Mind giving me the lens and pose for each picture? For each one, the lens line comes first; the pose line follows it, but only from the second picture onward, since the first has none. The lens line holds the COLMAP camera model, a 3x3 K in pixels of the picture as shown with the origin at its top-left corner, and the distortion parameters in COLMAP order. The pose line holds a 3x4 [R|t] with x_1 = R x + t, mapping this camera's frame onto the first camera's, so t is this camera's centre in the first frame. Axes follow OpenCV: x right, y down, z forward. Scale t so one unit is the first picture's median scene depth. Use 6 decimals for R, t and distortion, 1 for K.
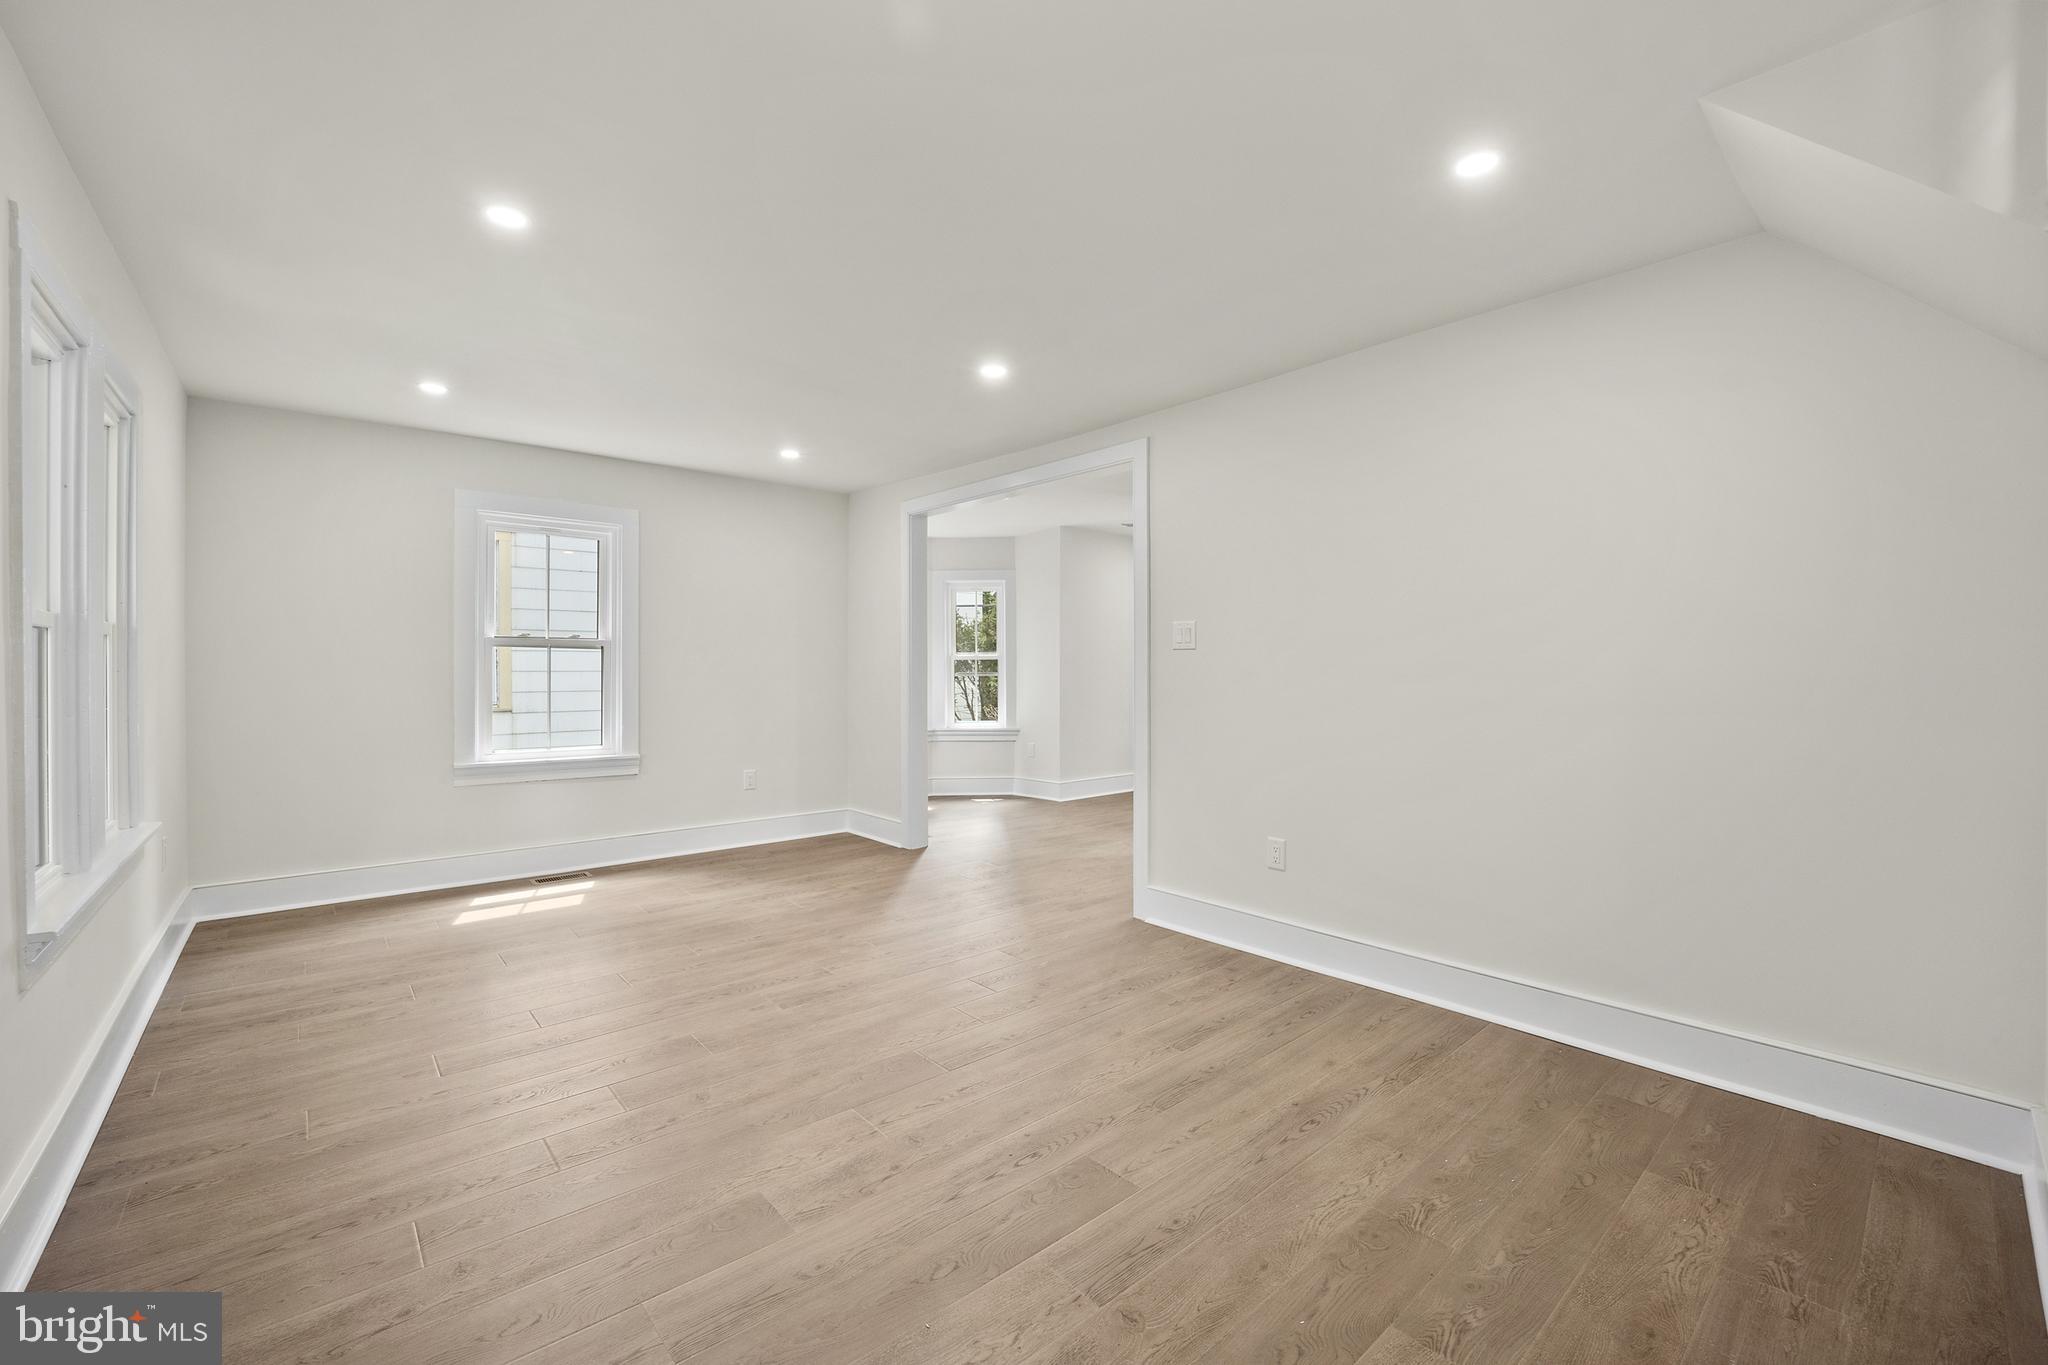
lens RADIAL K [[838.9, 0, 1025.5], [0, 838.9, 678.6], [0, 0, 1]] dist [-0.009662, -0.000520]
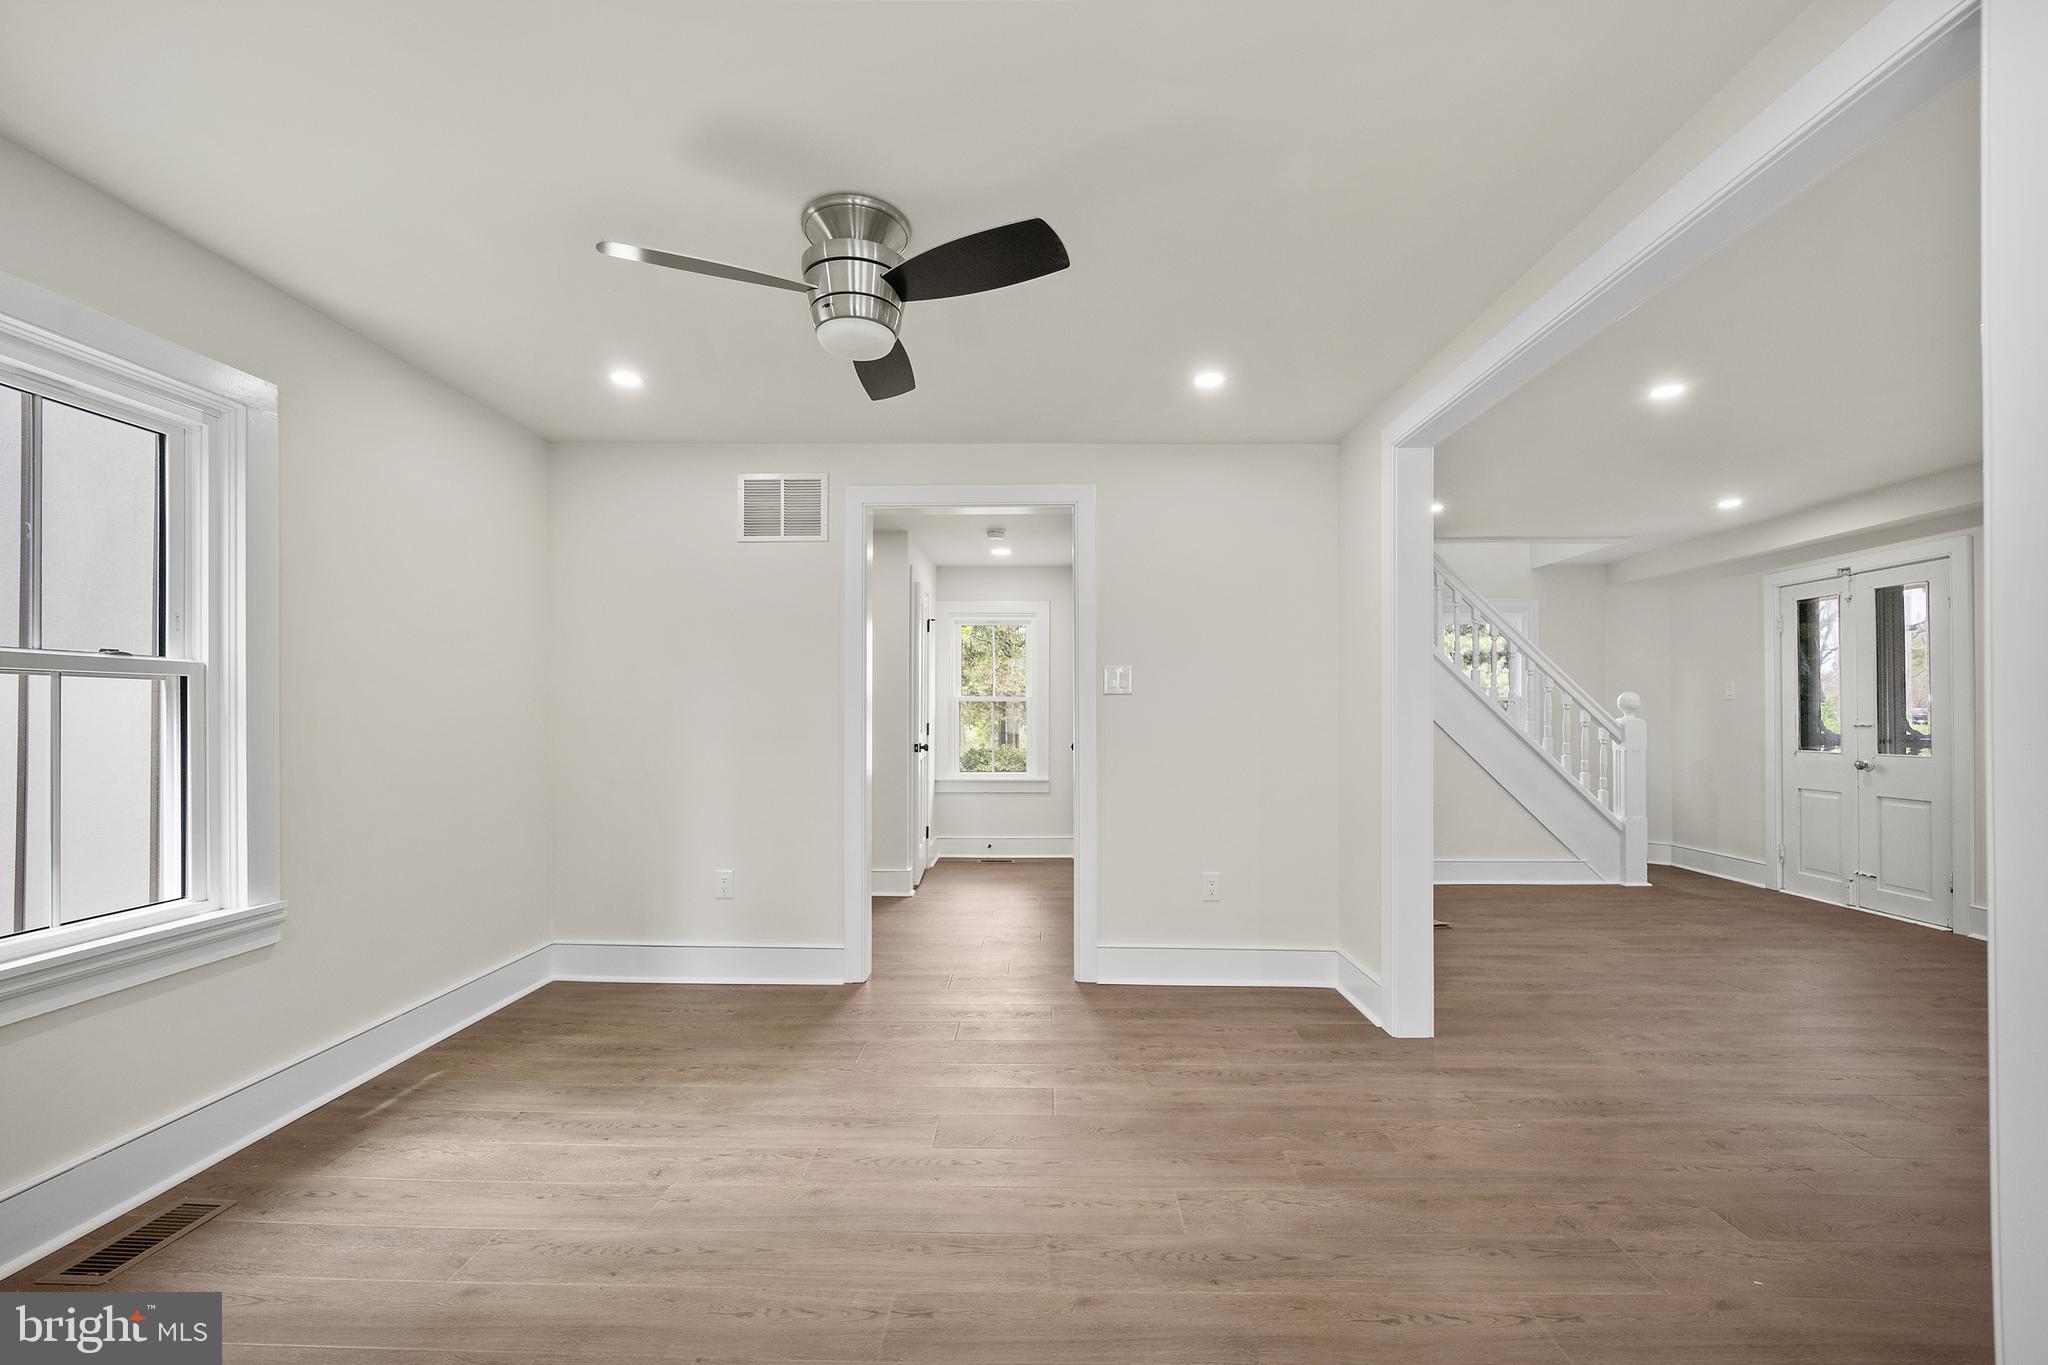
lens RADIAL K [[838.9, 0, 1014.7], [0, 838.9, 713.1], [0, 0, 1]] dist [-0.009662, -0.000520]
pose [[-0.735375, 0.000824, 0.677660, -0.152871], [0.009710, 0.999909, 0.009321, -0.032504], [-0.677591, 0.013435, -0.735316, 2.592023]]
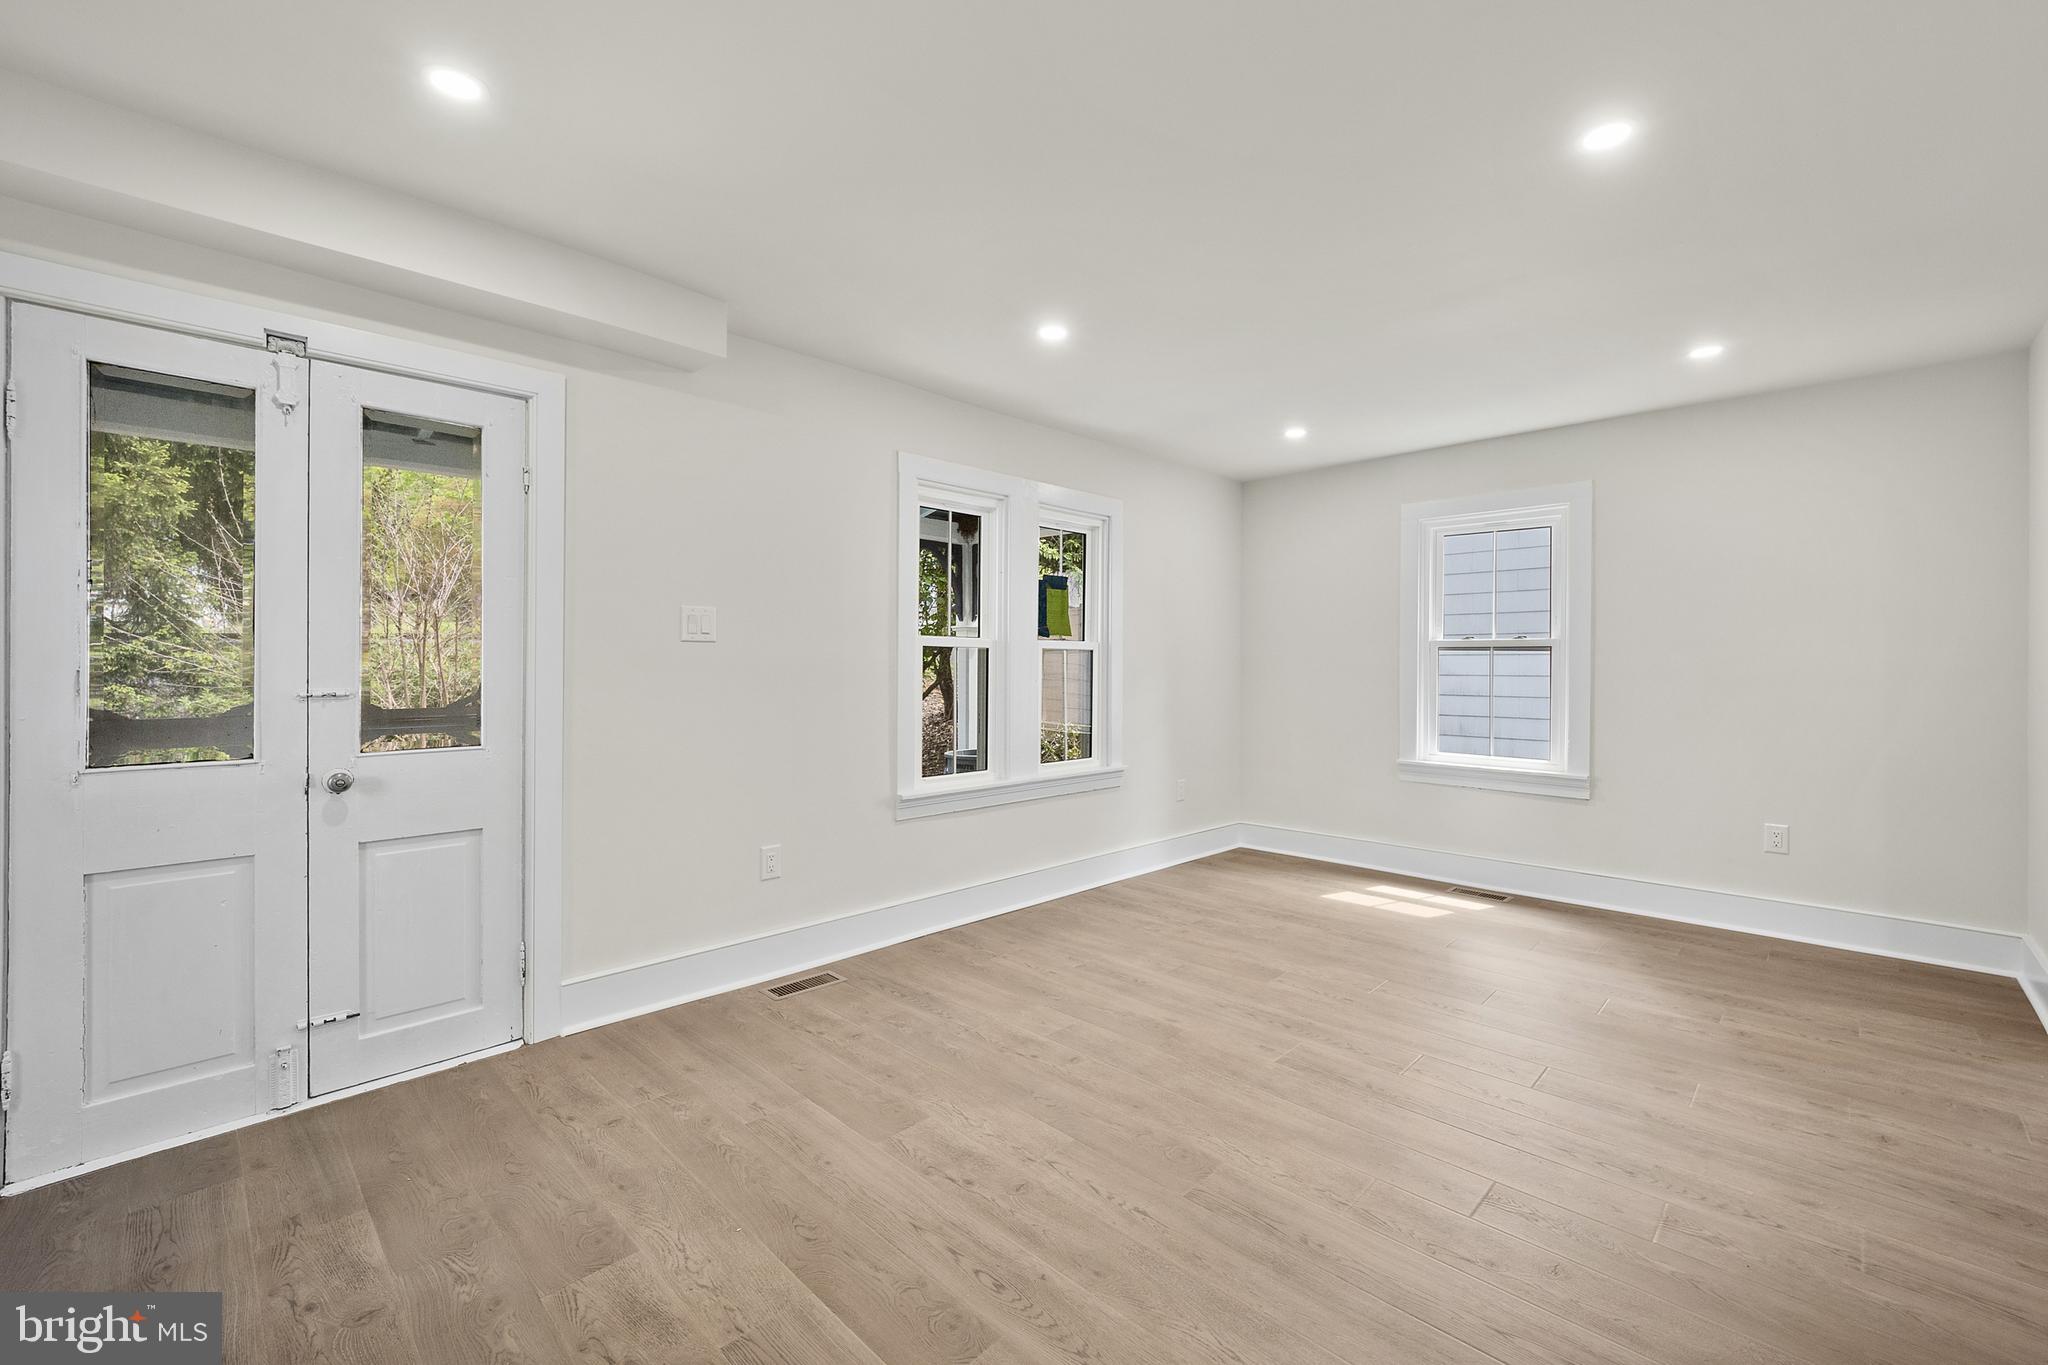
lens RADIAL K [[838.9, 0, 1019.7], [0, 838.9, 668.1], [0, 0, 1]] dist [-0.009662, -0.000520]
pose [[0.070787, -0.005551, -0.997476, 0.578286], [-0.012834, 0.999897, -0.006475, -0.003684], [0.997409, 0.013260, 0.070708, 0.694963]]
